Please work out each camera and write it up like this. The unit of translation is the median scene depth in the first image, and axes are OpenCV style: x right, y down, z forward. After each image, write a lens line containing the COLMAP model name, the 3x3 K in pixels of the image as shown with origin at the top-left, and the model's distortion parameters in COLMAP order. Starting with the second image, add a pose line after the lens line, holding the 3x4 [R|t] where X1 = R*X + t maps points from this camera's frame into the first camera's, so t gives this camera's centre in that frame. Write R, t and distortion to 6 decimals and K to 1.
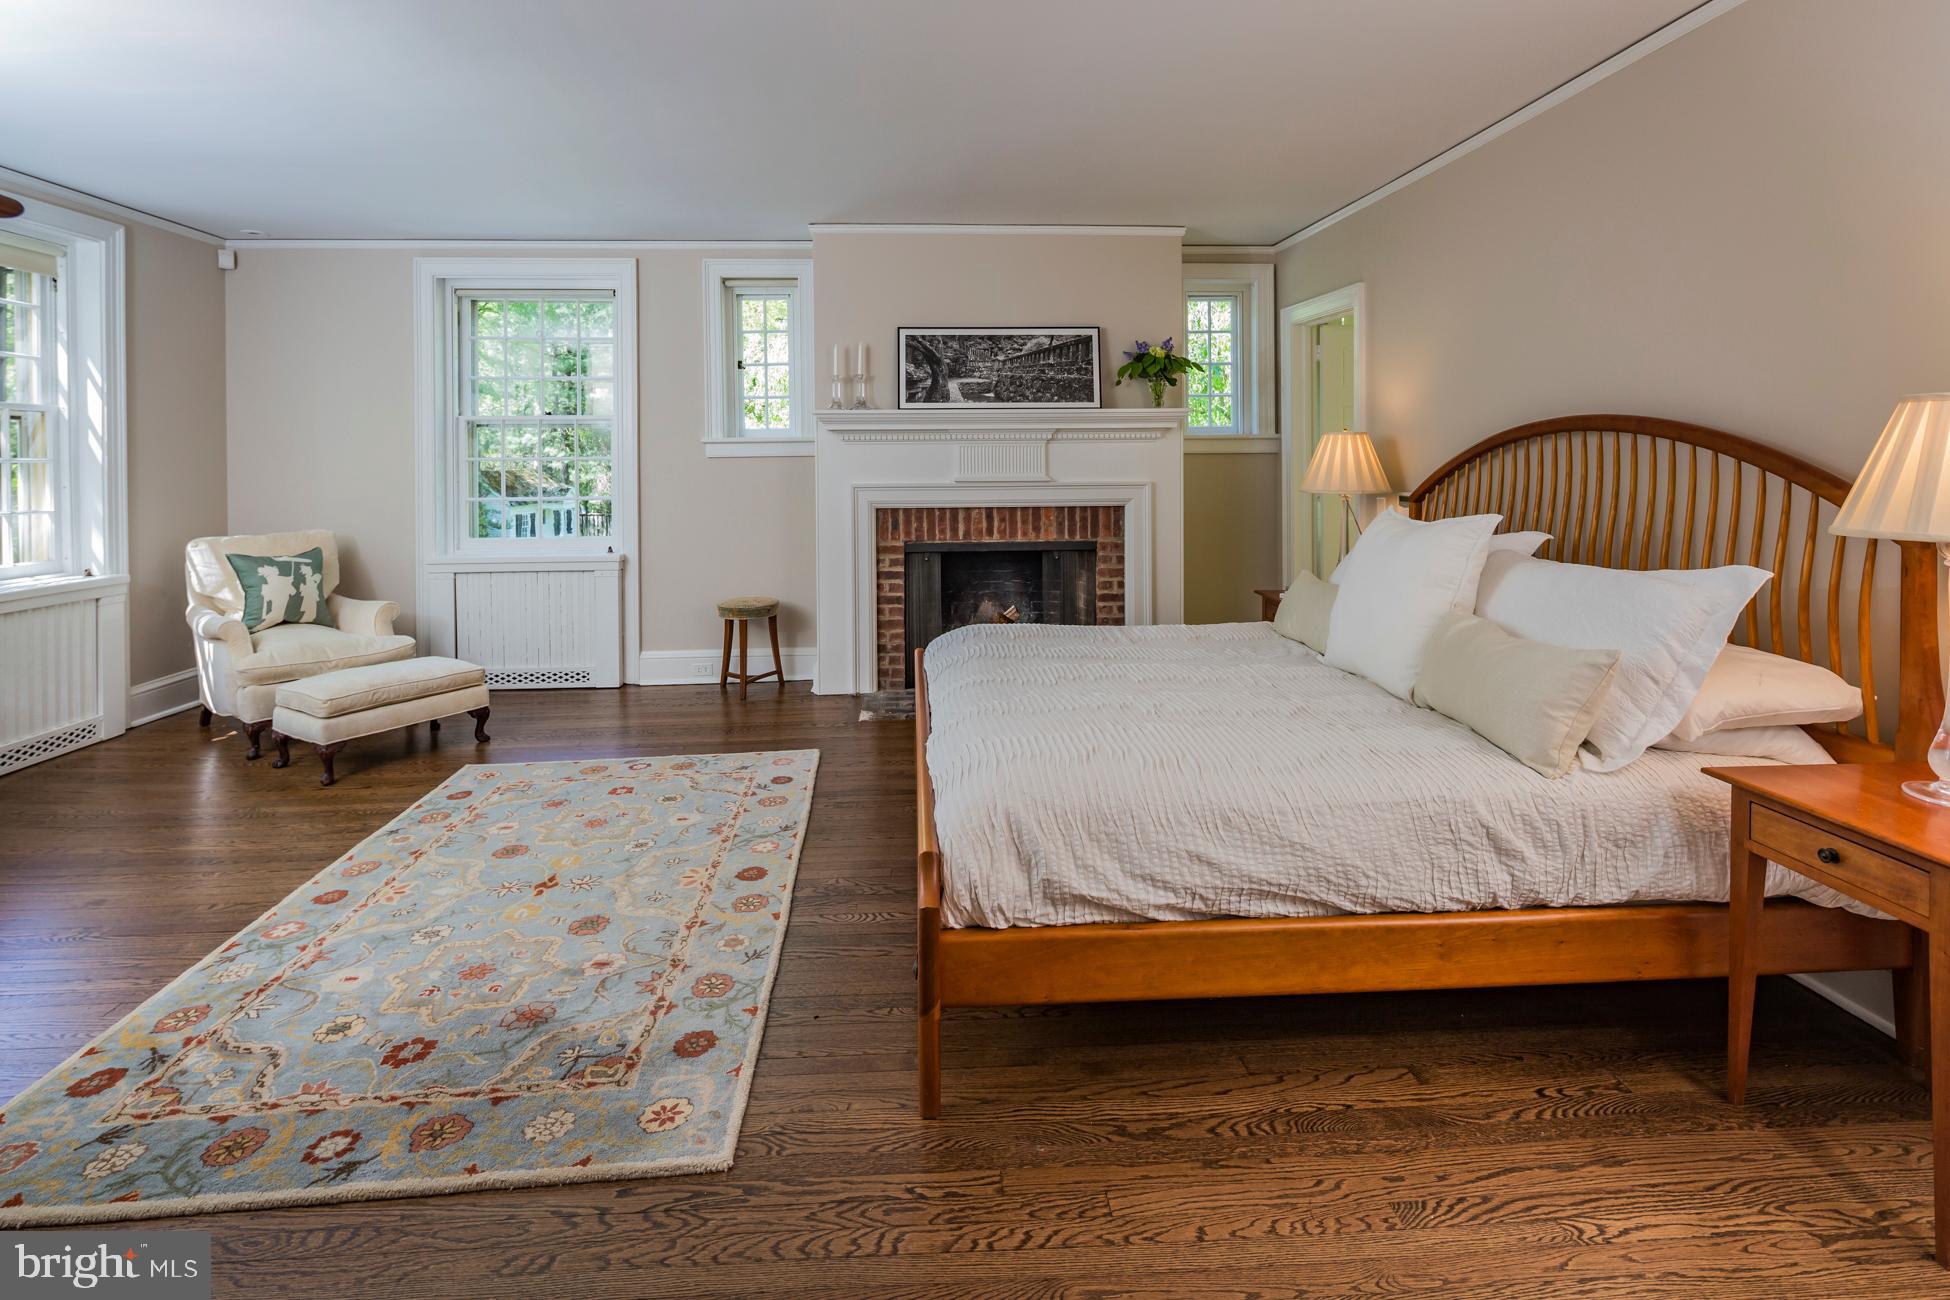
lens RADIAL K [[952.6, 0, 959.1], [0, 952.6, 477.7], [0, 0, 1]] dist [-0.000215, -0.001377]
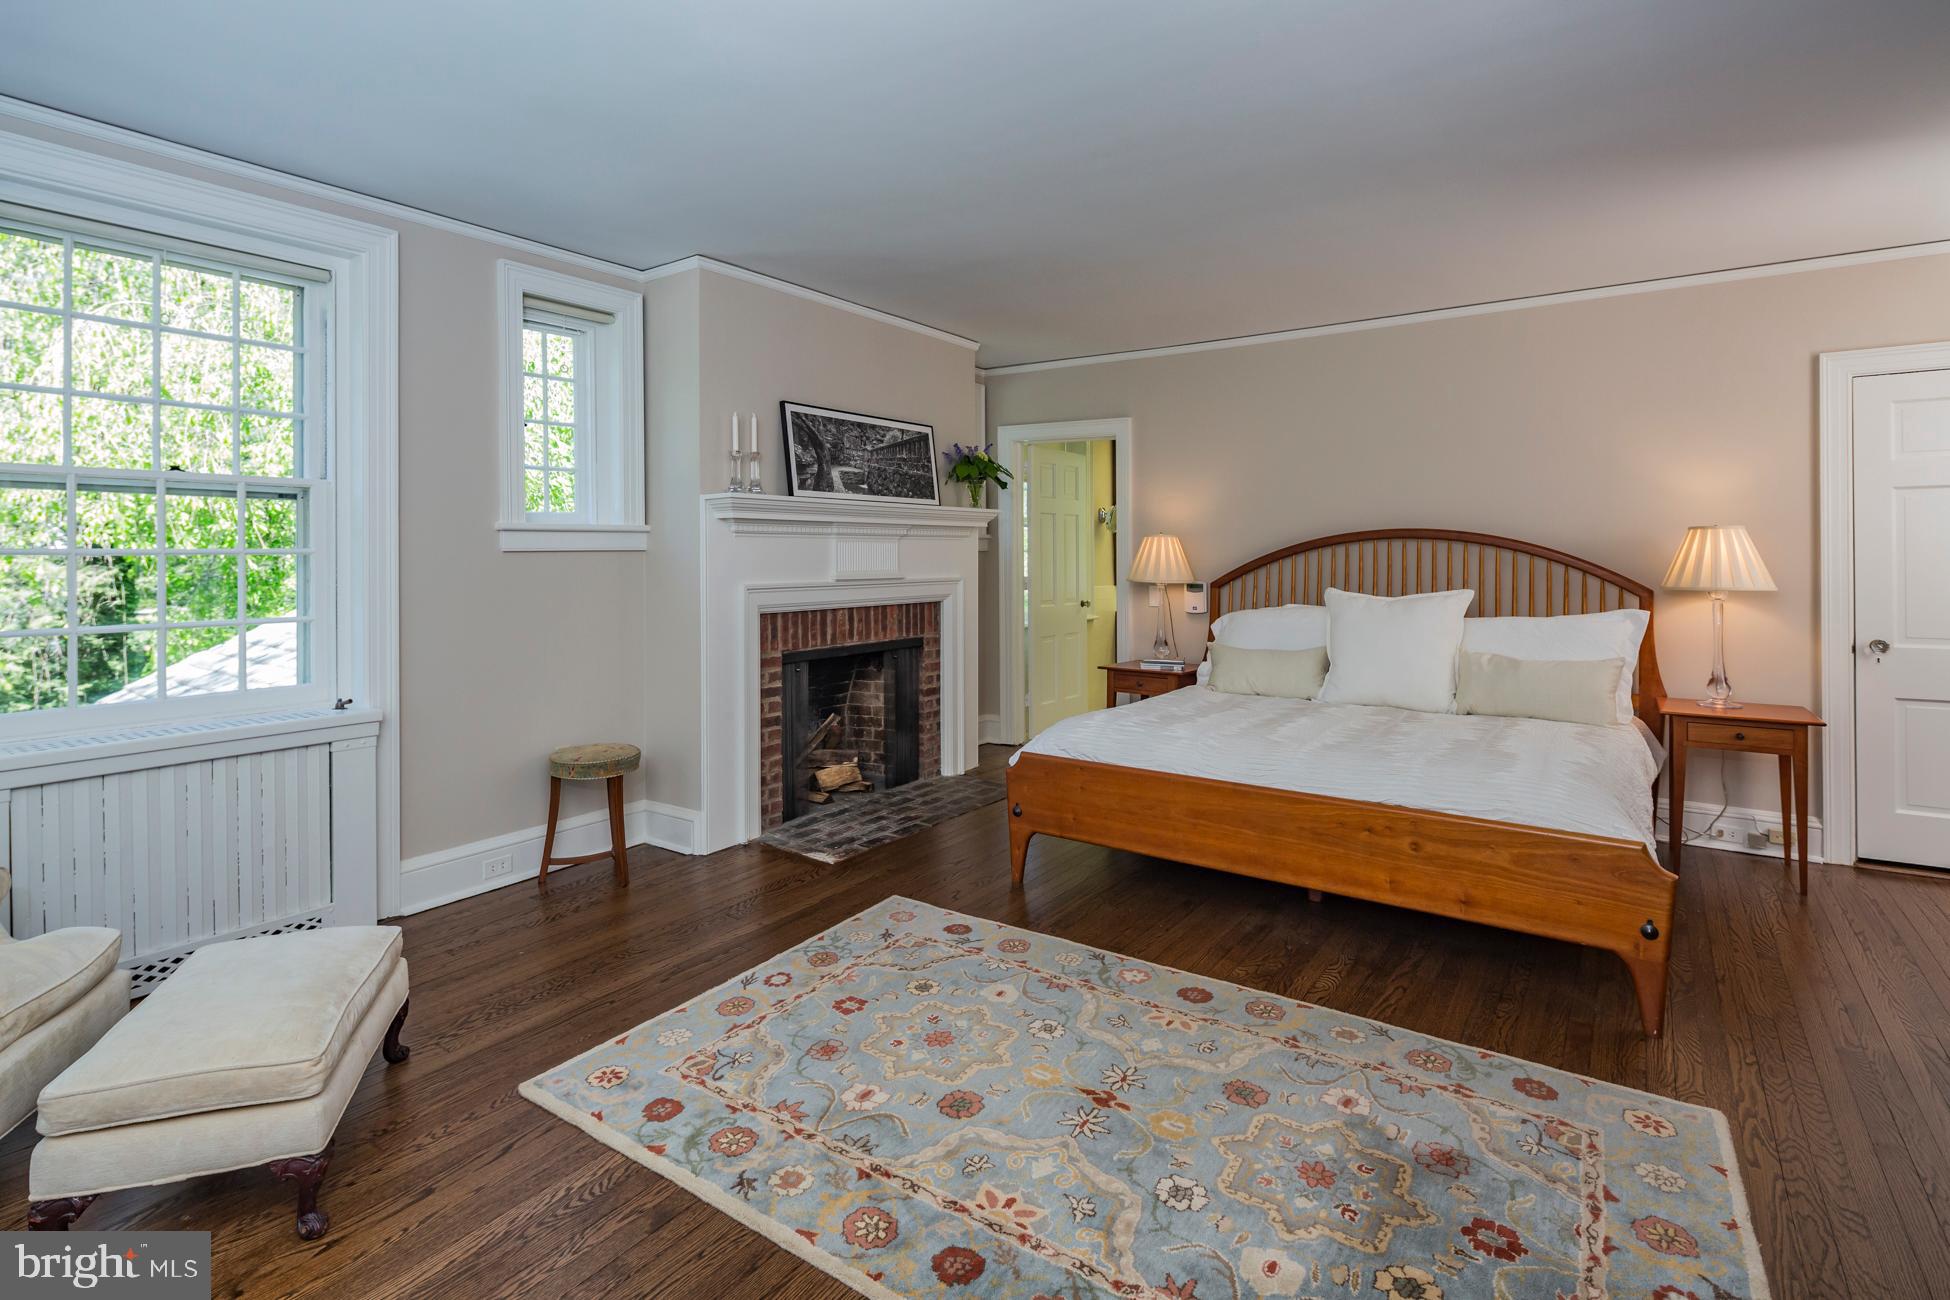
lens RADIAL K [[952.6, 0, 974.0], [0, 952.6, 567.5], [0, 0, 1]] dist [-0.000215, -0.001377]
pose [[0.620985, -0.005157, 0.783805, -0.625411], [0.012833, 0.999911, -0.003588, -0.003017], [-0.783717, 0.012286, 0.620996, 0.335348]]
